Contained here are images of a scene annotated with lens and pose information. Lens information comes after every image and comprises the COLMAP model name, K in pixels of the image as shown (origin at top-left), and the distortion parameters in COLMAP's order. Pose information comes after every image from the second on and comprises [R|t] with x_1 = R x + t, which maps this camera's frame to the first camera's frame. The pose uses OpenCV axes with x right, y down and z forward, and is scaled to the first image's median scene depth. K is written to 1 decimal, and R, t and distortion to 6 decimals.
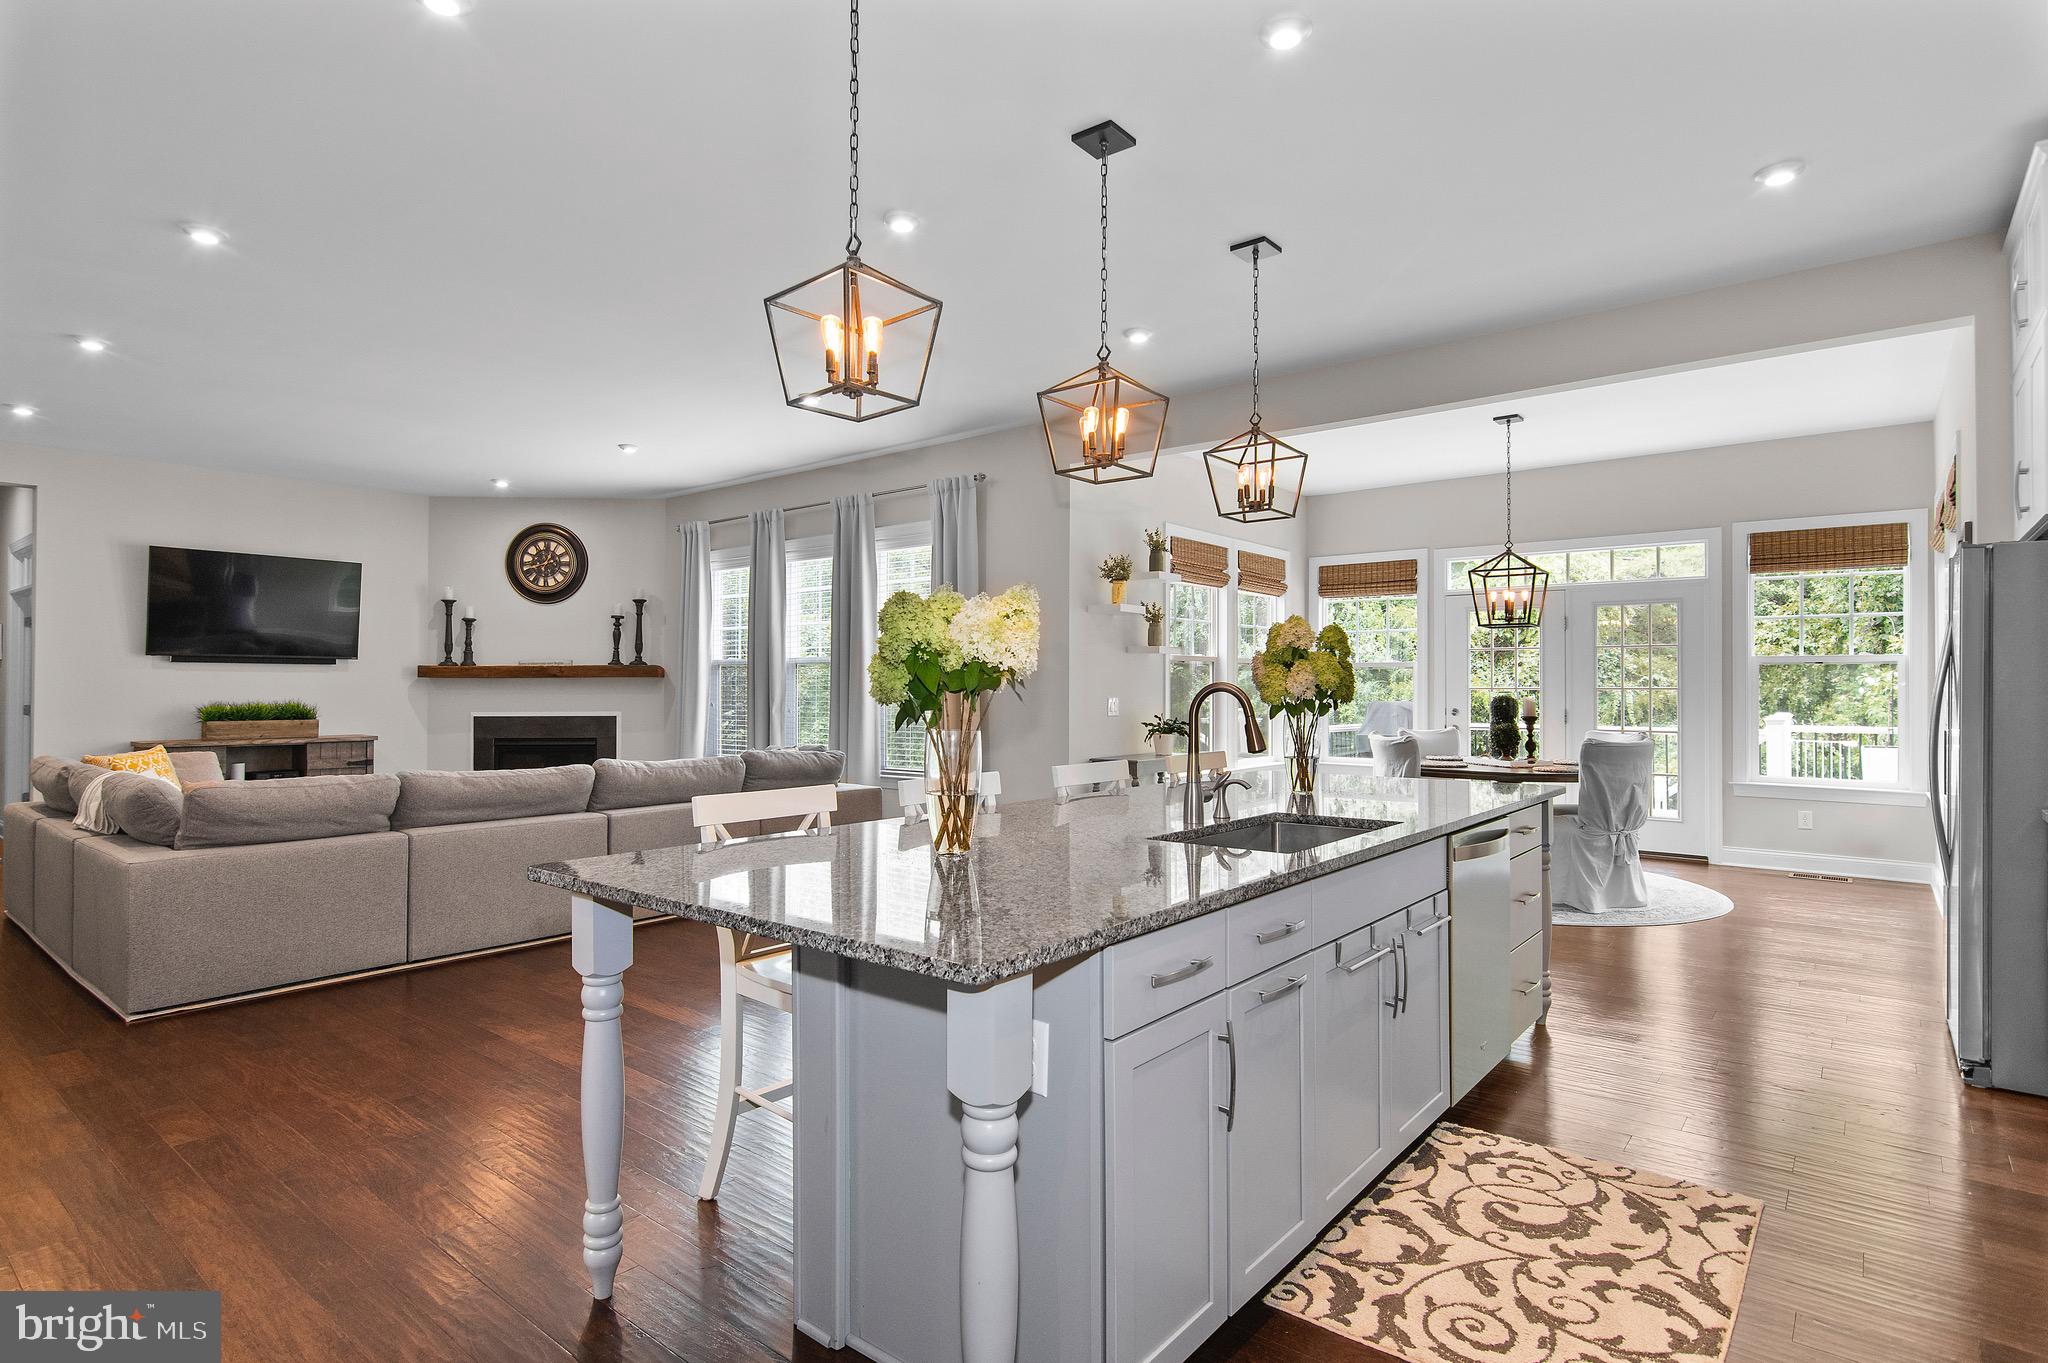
lens RADIAL K [[1042.4, 0, 1026.2], [0, 1042.4, 677.9], [0, 0, 1]] dist [0.000016, 0.000125]
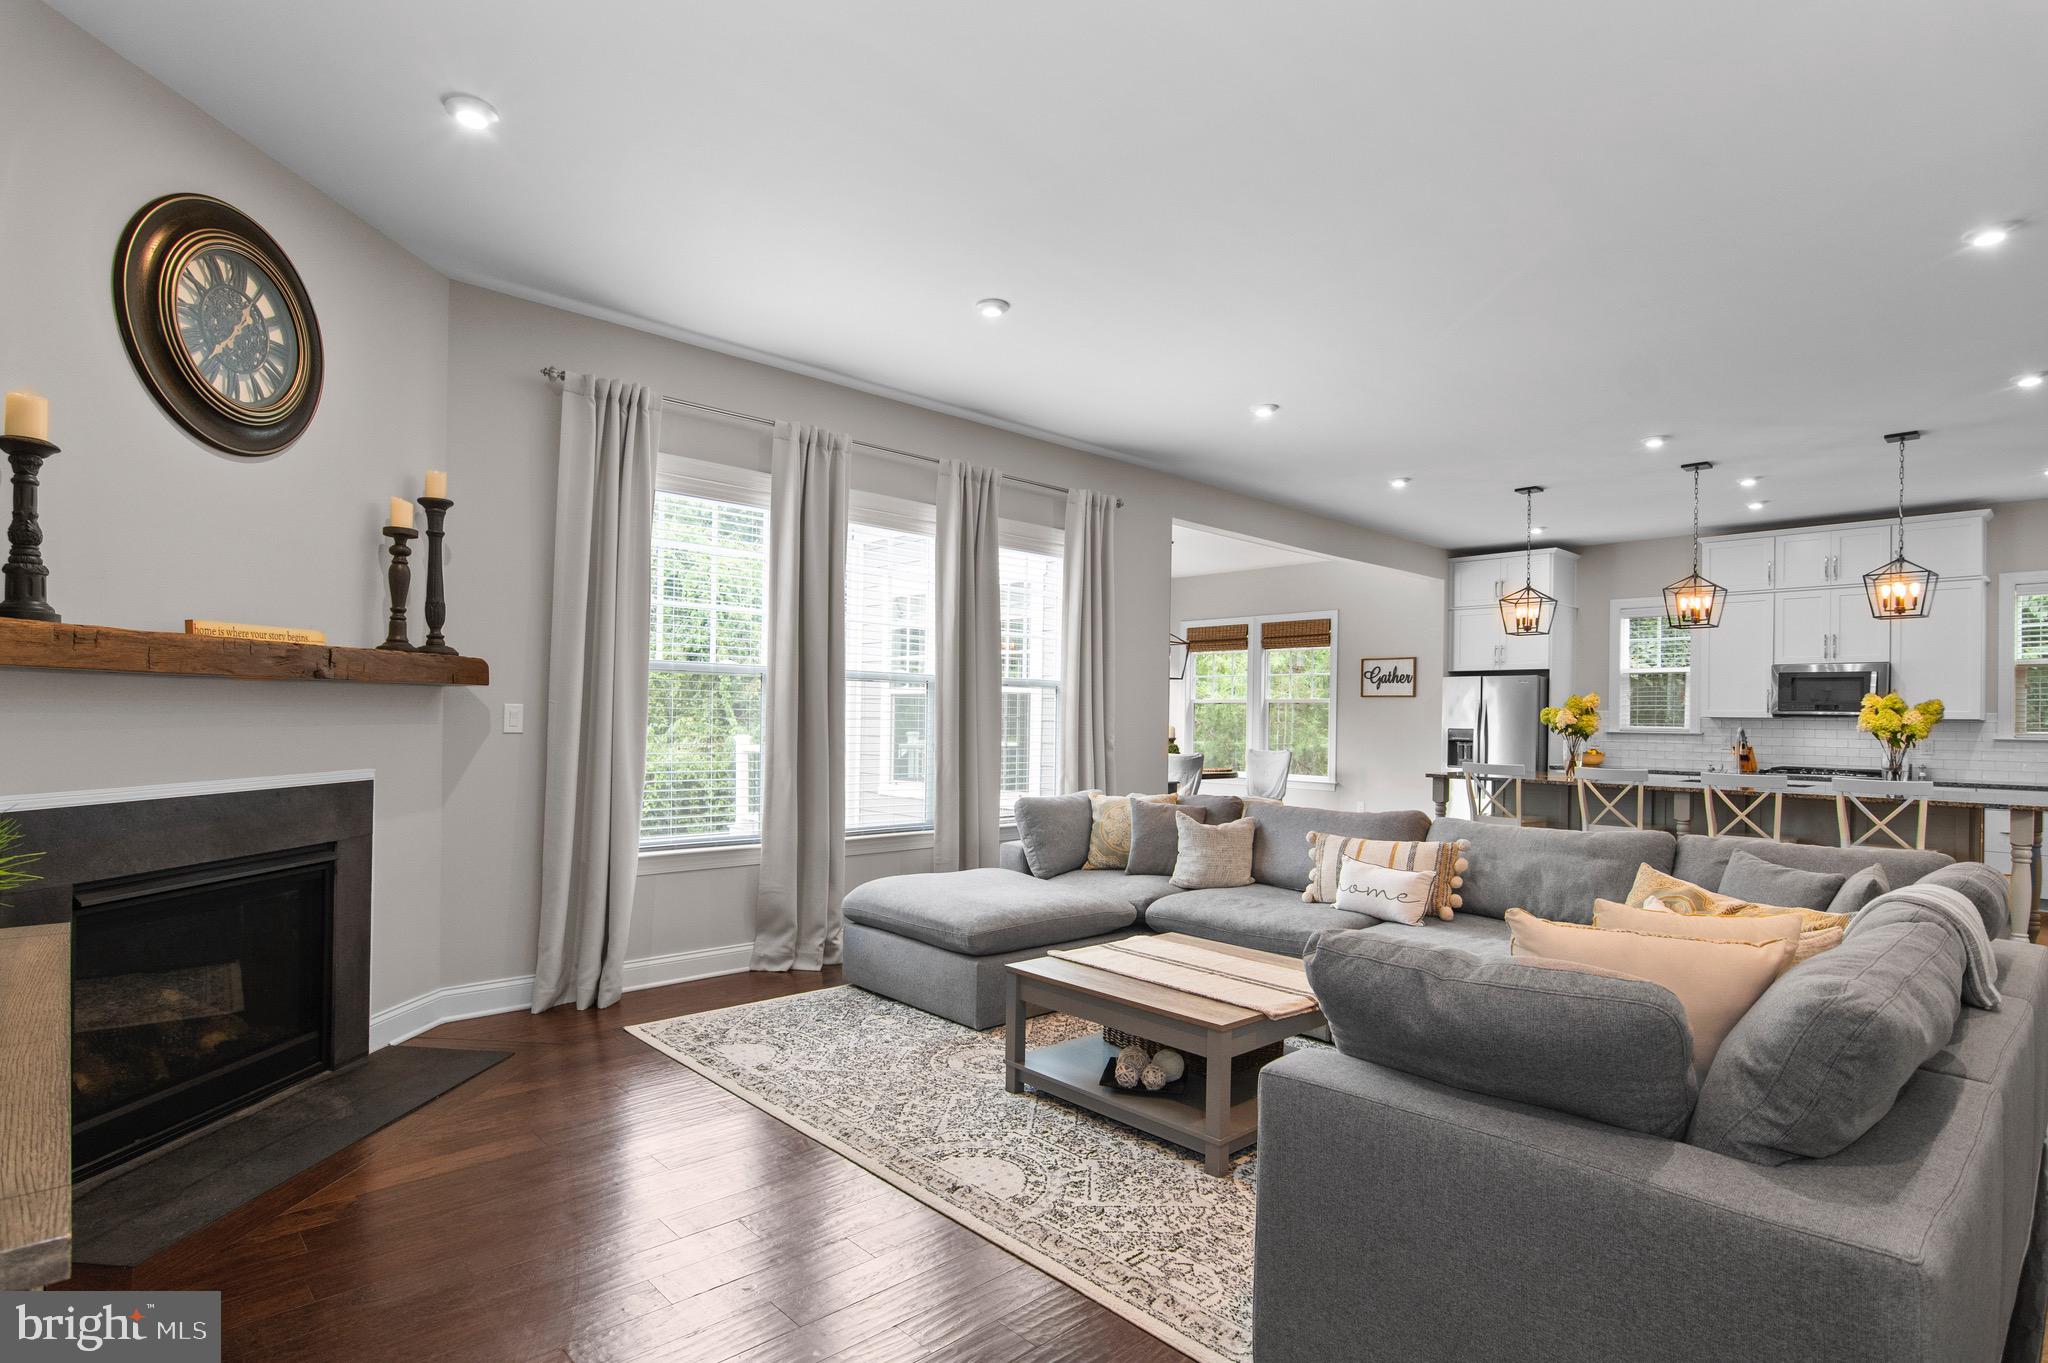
lens RADIAL K [[1042.4, 0, 1017.4], [0, 1042.4, 720.5], [0, 0, 1]] dist [0.000016, 0.000125]
pose [[0.129600, 0.000921, 0.991566, -1.196518], [-0.028063, 0.999602, 0.002740, 0.010222], [-0.991169, -0.028181, 0.129575, 1.114841]]
